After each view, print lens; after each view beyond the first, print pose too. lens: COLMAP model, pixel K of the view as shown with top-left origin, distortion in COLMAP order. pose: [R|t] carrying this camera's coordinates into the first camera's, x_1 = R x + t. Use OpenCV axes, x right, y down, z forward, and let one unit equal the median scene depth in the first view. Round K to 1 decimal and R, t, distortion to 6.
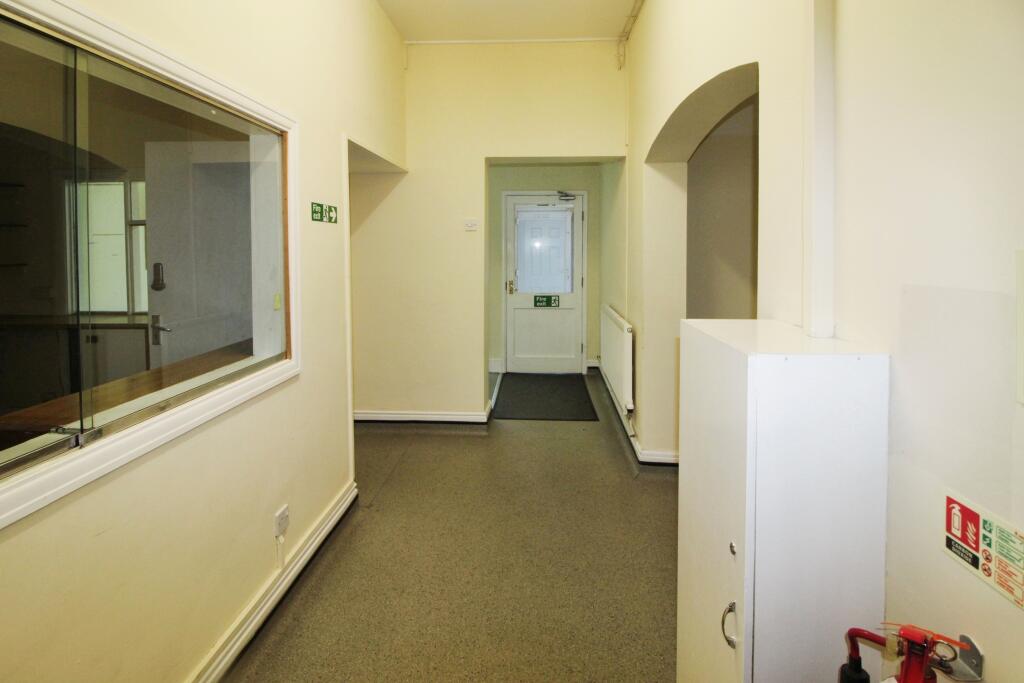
lens RADIAL K [[507.6, 0, 513.0], [0, 507.6, 348.4], [0, 0, 1]] dist [-0.002534, -0.016628]
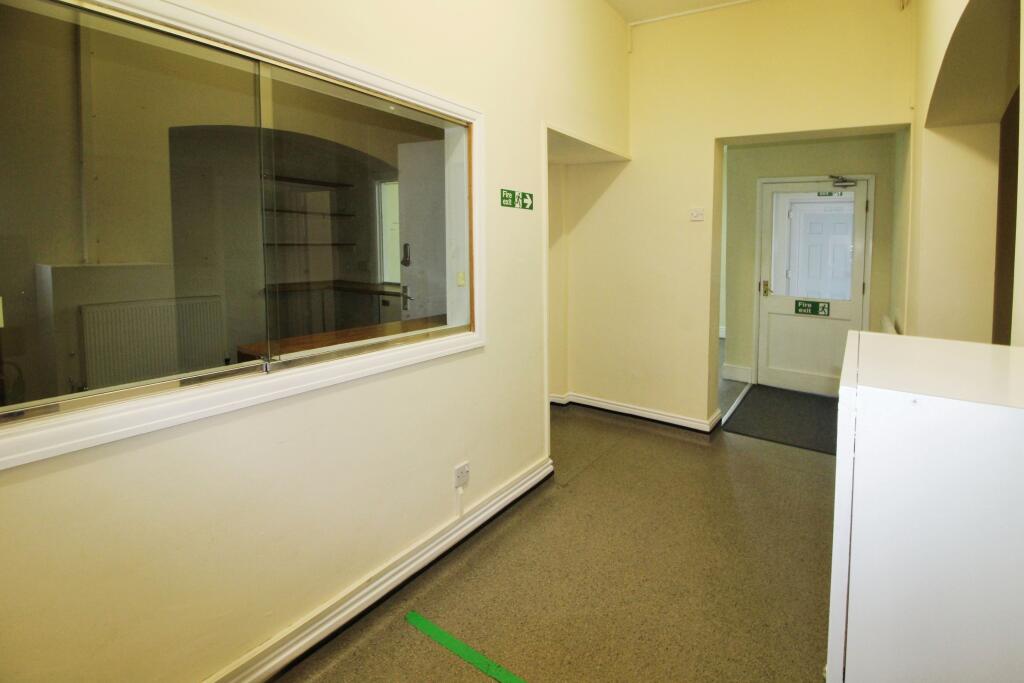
lens RADIAL K [[490.7, 0, 512.0], [0, 490.7, 341.5], [0, 0, 1]] dist [0.002162, -0.019879]
pose [[0.851763, 0.124352, -0.508956, 0.138616], [-0.125234, 0.991589, 0.032687, -0.002700], [0.508739, 0.035897, 0.860172, 0.090597]]
